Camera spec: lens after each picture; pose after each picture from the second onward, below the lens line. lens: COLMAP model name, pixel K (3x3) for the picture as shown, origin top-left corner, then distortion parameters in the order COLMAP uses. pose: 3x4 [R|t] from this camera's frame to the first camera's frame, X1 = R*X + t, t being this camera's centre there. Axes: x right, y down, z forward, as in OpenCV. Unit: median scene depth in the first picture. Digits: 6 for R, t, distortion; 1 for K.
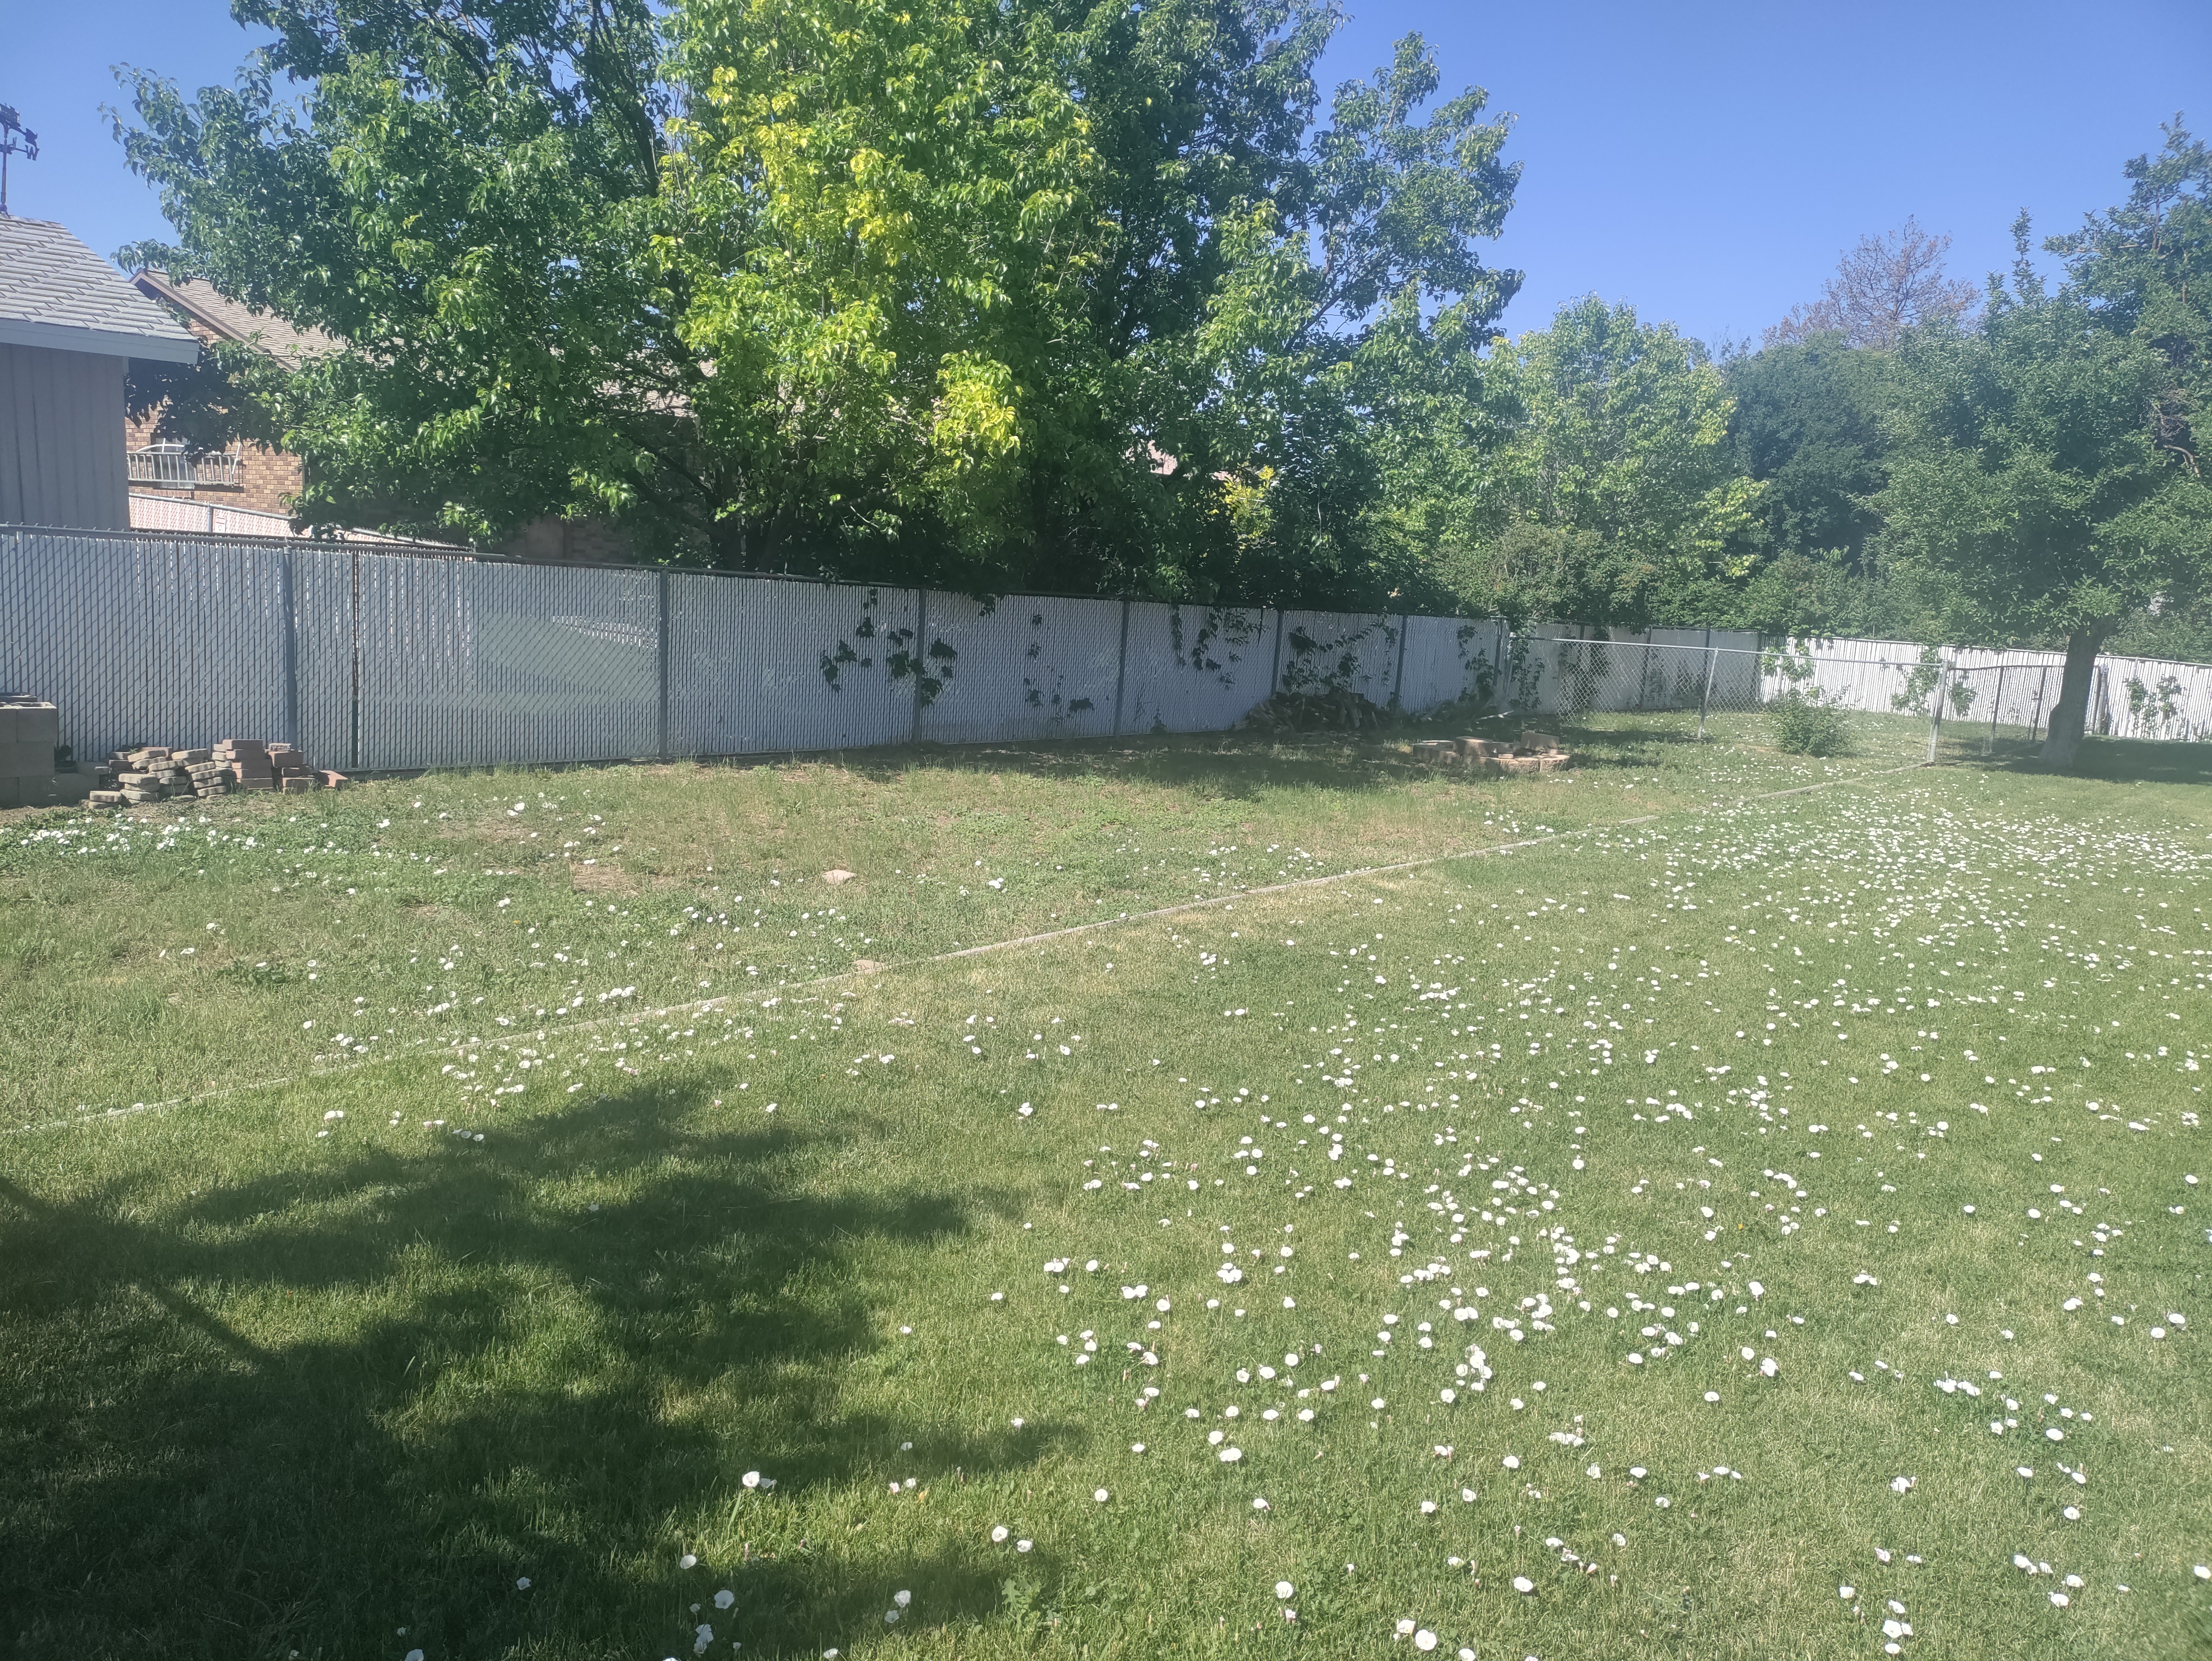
lens RADIAL K [[1582.5, 0, 1106.0], [0, 1582.5, 830.5], [0, 0, 1]] dist [0.051872, -0.109164]
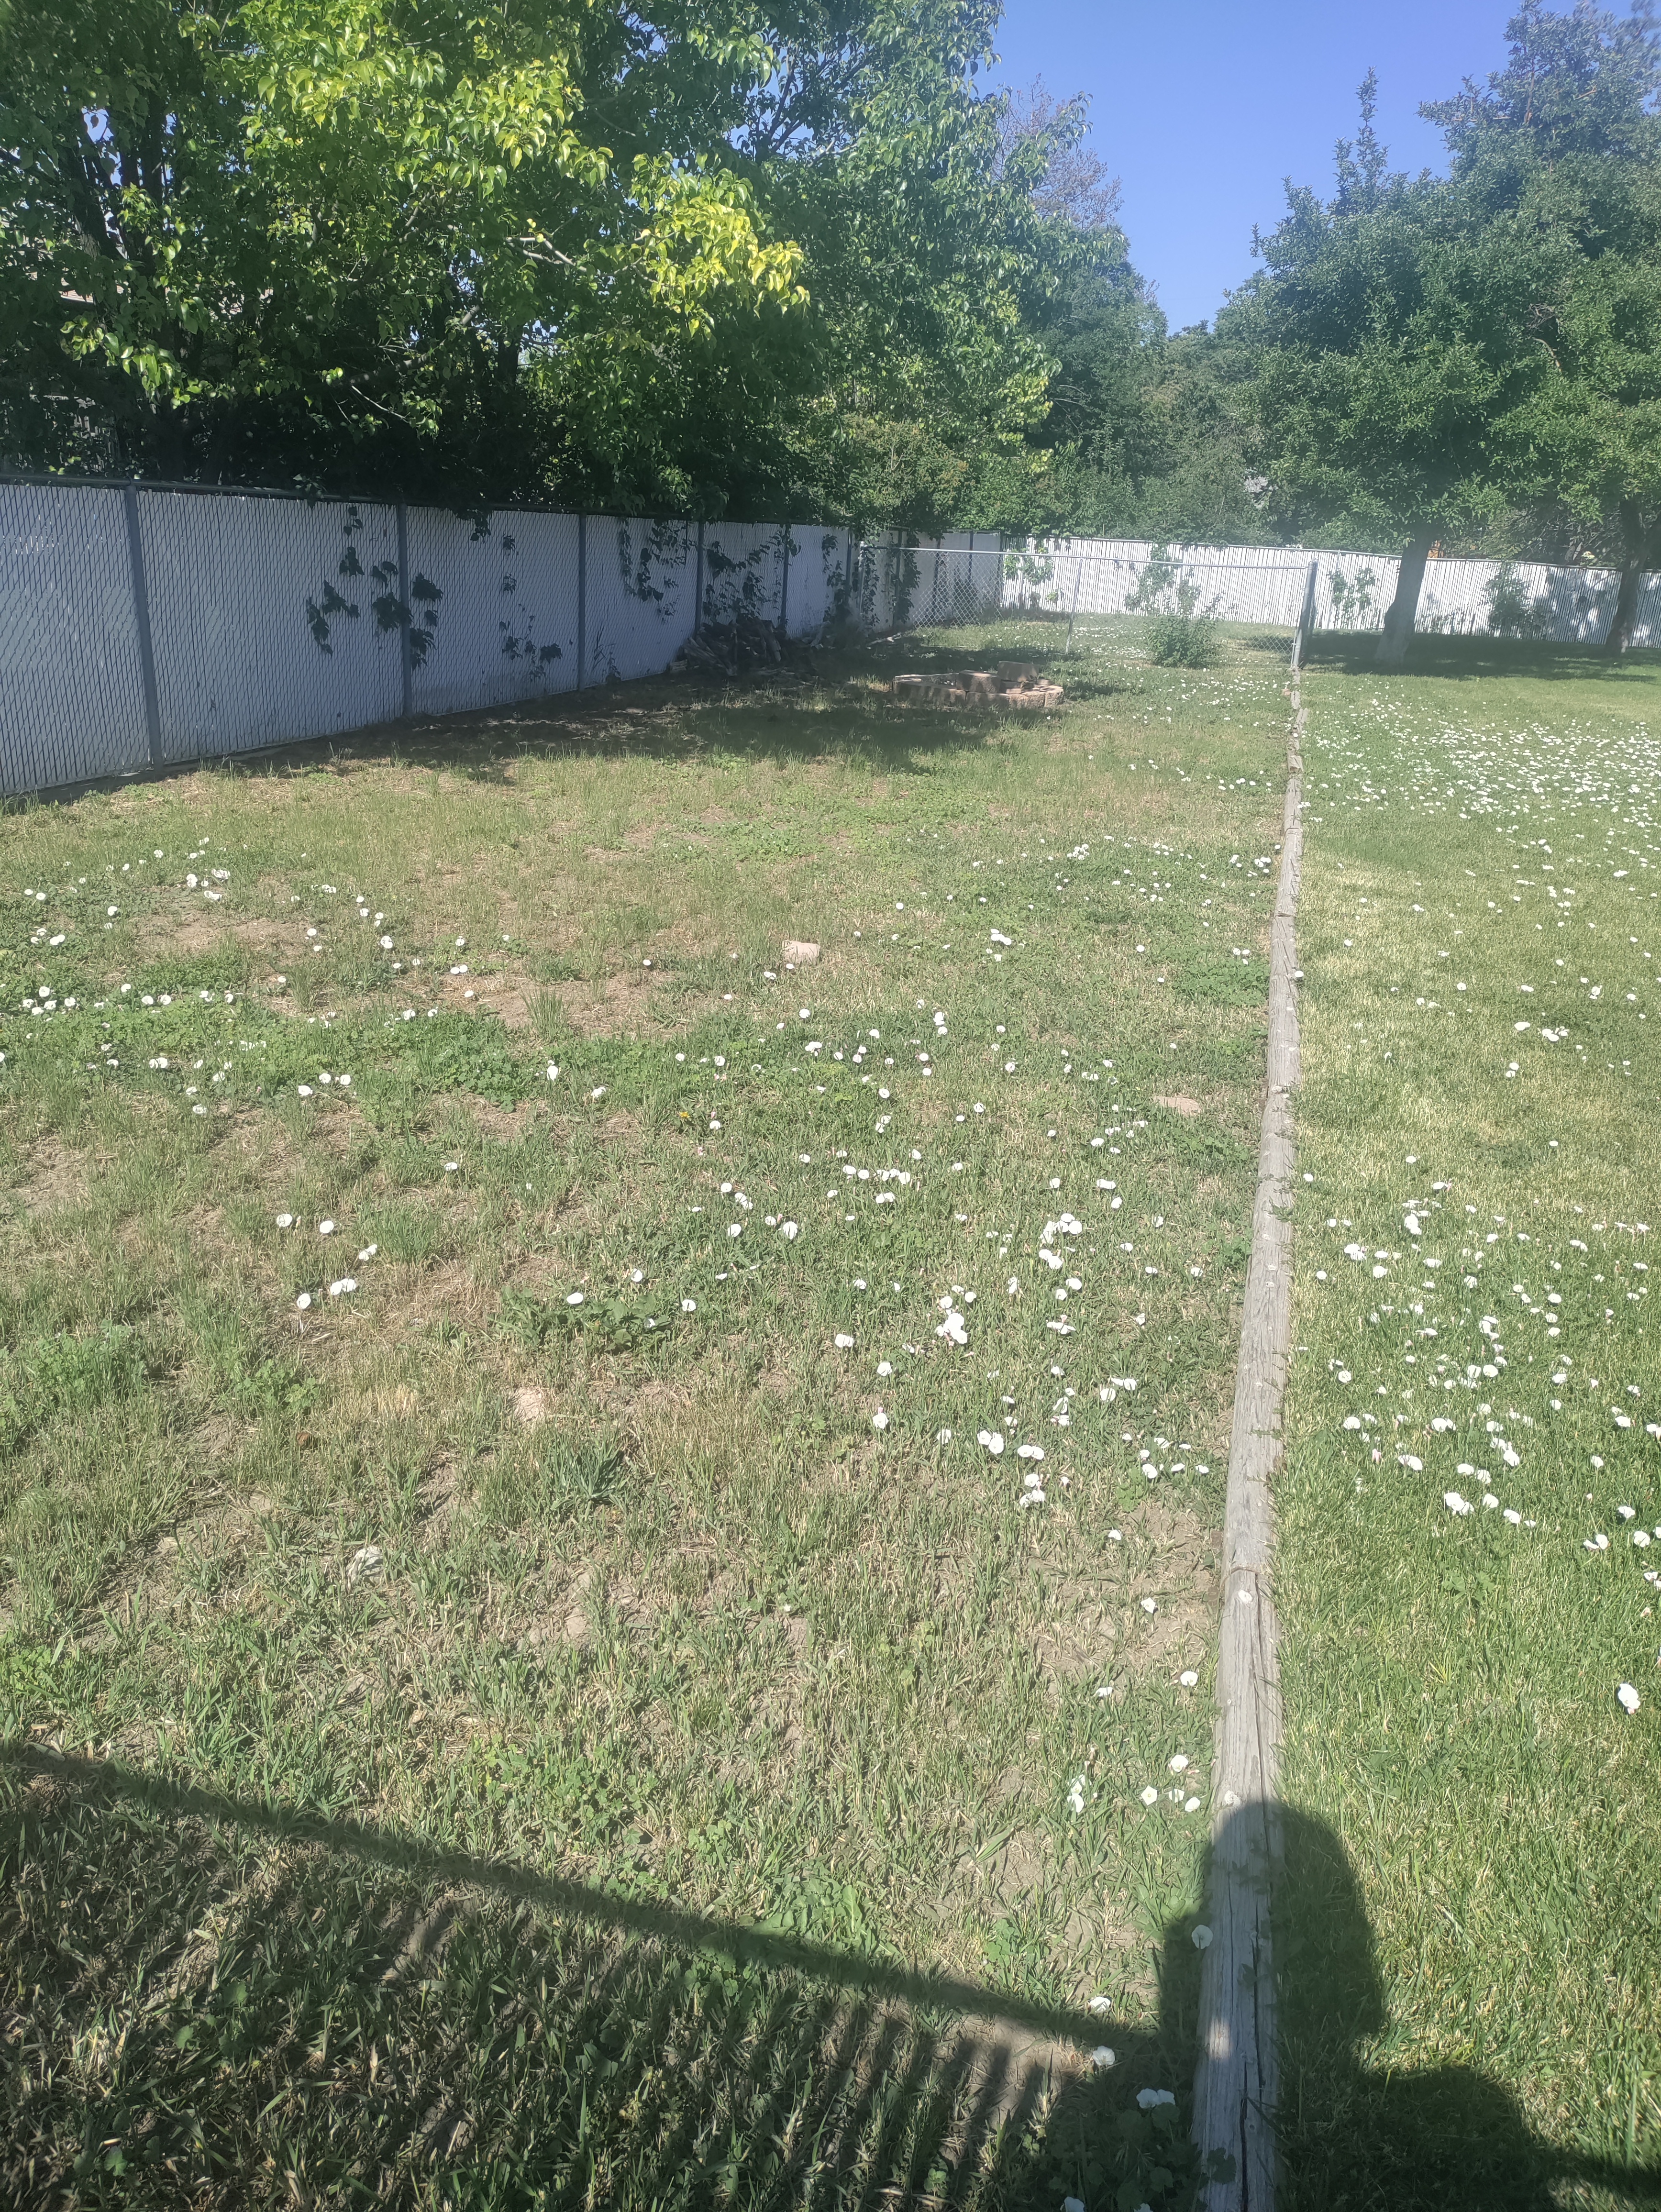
lens RADIAL K [[1597.7, 0, 830.5], [0, 1597.7, 1106.0], [0, 0, 1]] dist [0.040129, -0.066358]
pose [[0.915819, -0.151464, 0.371934, -0.179559], [0.066609, 0.970611, 0.231252, -0.028031], [-0.396030, -0.187011, 0.898993, 0.136646]]
